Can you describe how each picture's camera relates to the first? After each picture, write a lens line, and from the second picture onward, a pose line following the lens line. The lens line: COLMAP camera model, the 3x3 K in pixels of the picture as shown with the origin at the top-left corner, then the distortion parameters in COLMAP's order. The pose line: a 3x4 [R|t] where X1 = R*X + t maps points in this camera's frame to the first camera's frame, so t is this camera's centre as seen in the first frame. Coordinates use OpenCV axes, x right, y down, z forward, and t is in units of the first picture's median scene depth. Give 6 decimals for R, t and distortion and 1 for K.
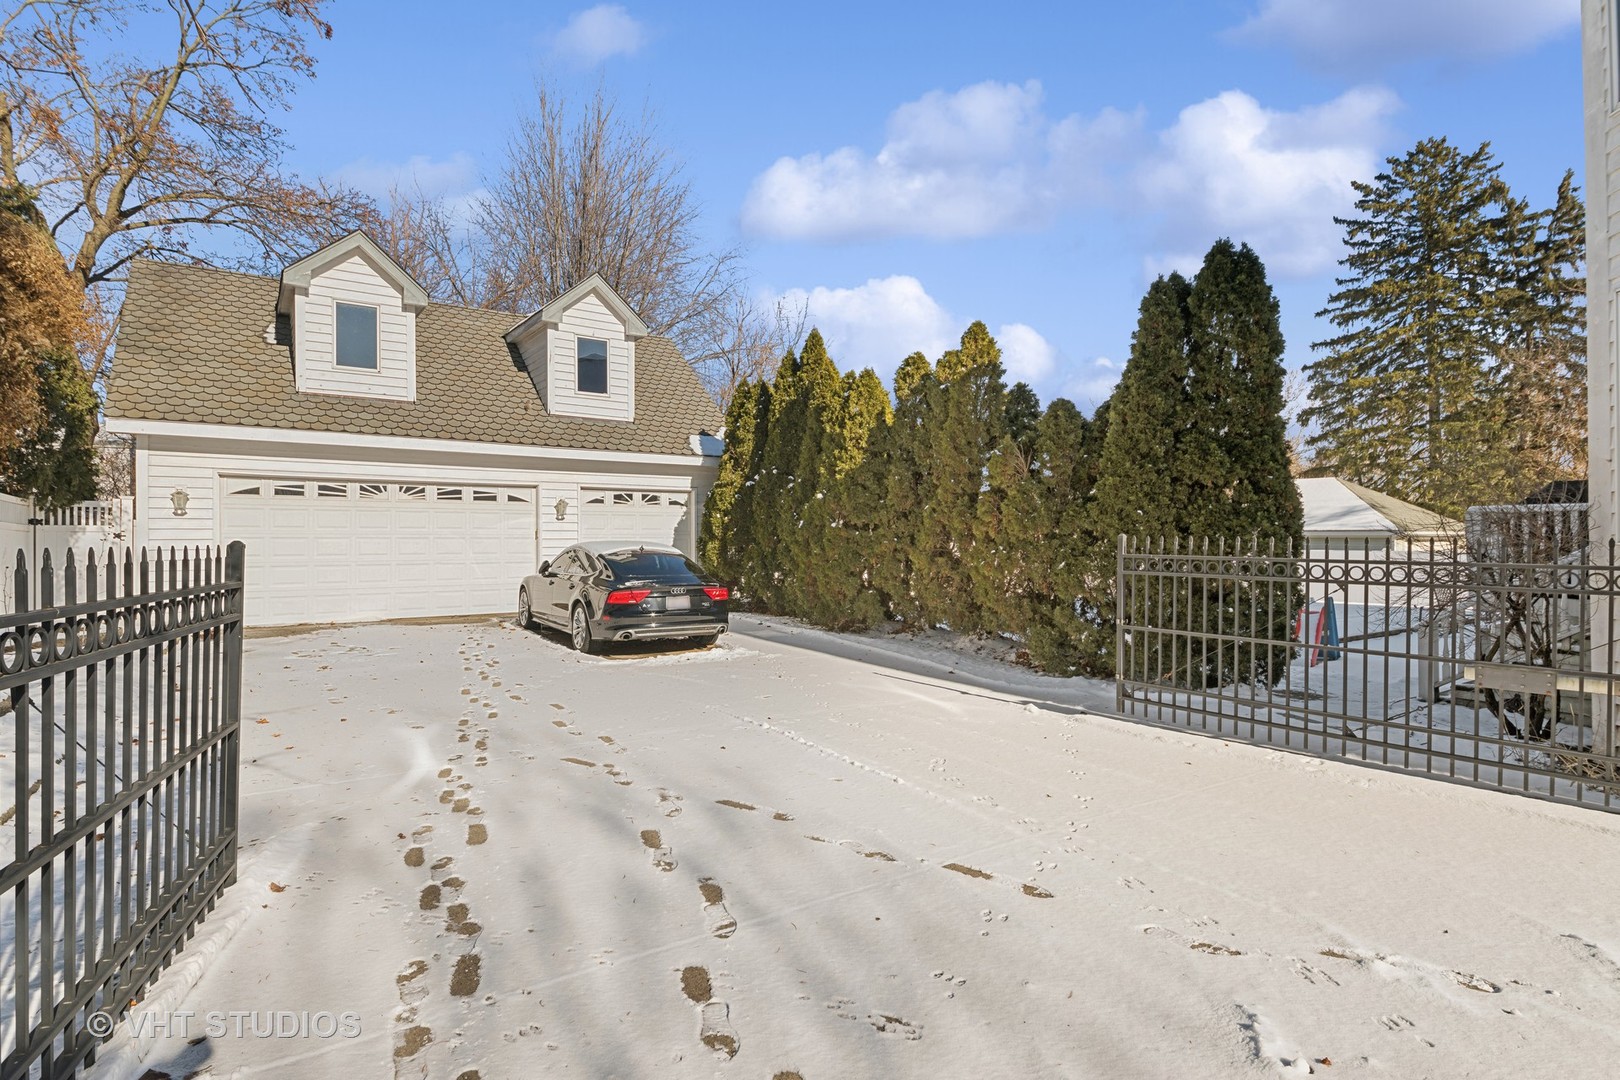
lens RADIAL K [[832.8, 0, 812.2], [0, 832.8, 539.0], [0, 0, 1]] dist [-0.006353, -0.003136]
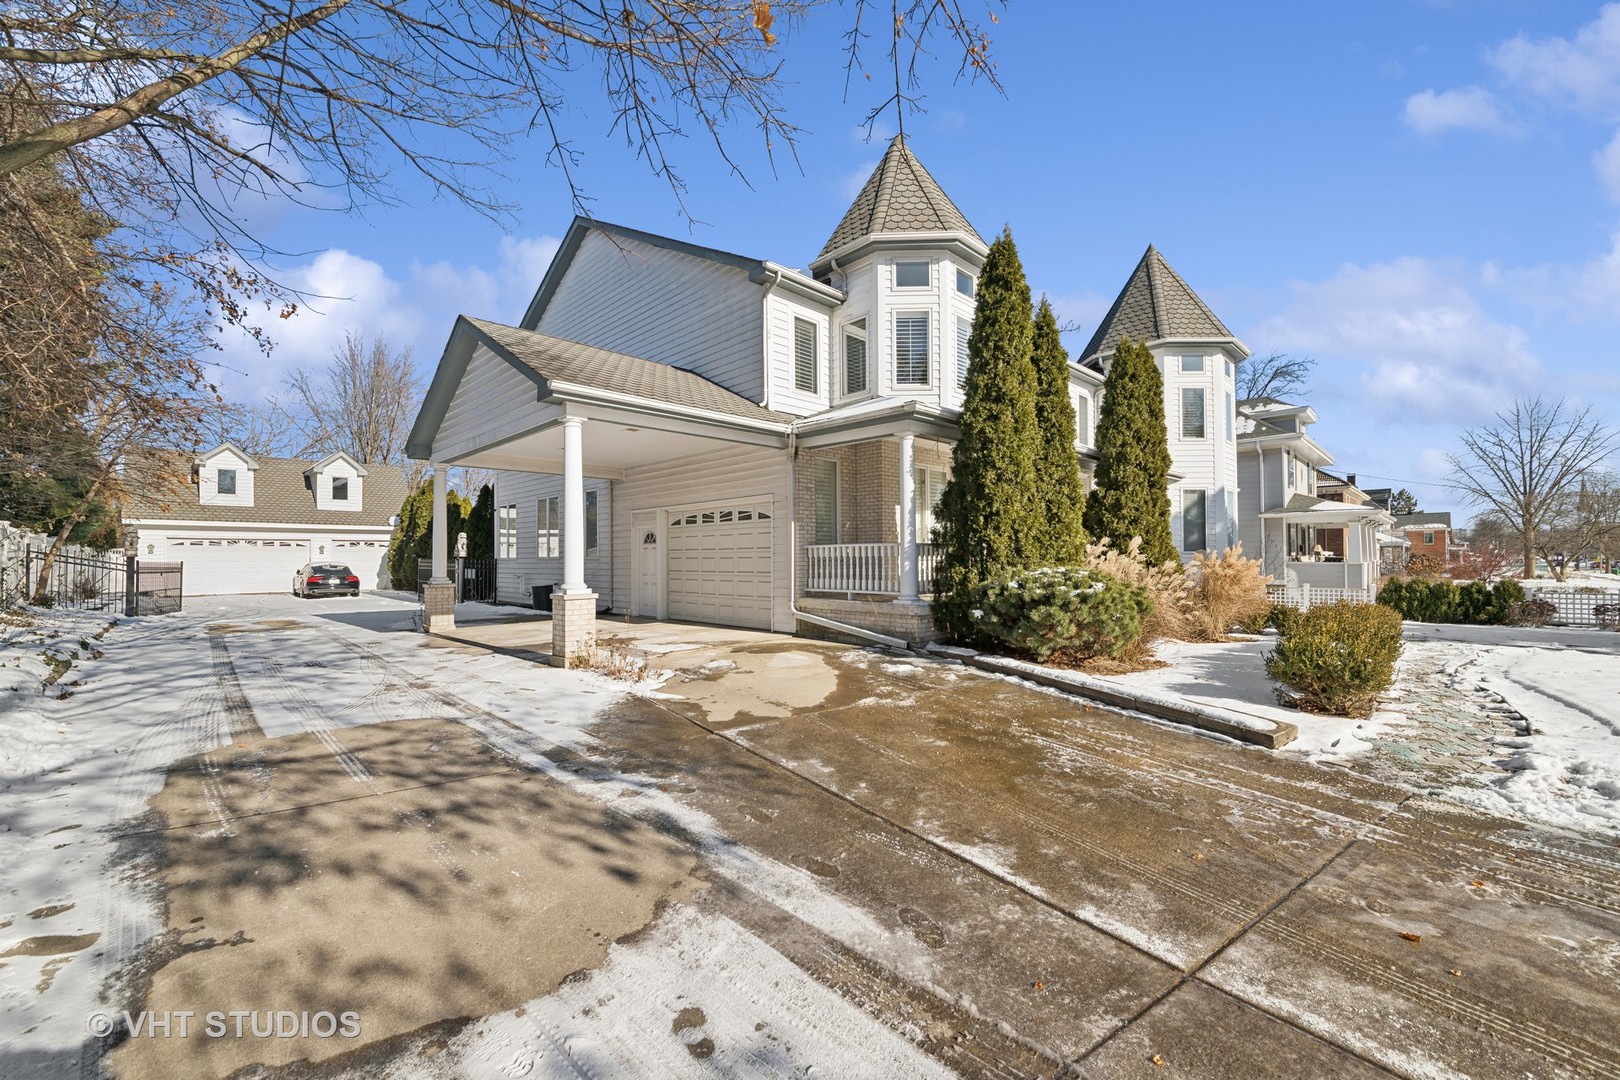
lens RADIAL K [[701.6, 0, 805.4], [0, 701.6, 539.5], [0, 0, 1]] dist [-0.002204, -0.000165]
pose [[0.988216, -0.003365, 0.153029, 0.789447], [0.007983, 0.999531, -0.029574, 0.007254], [-0.152858, 0.030447, 0.987779, -1.250234]]
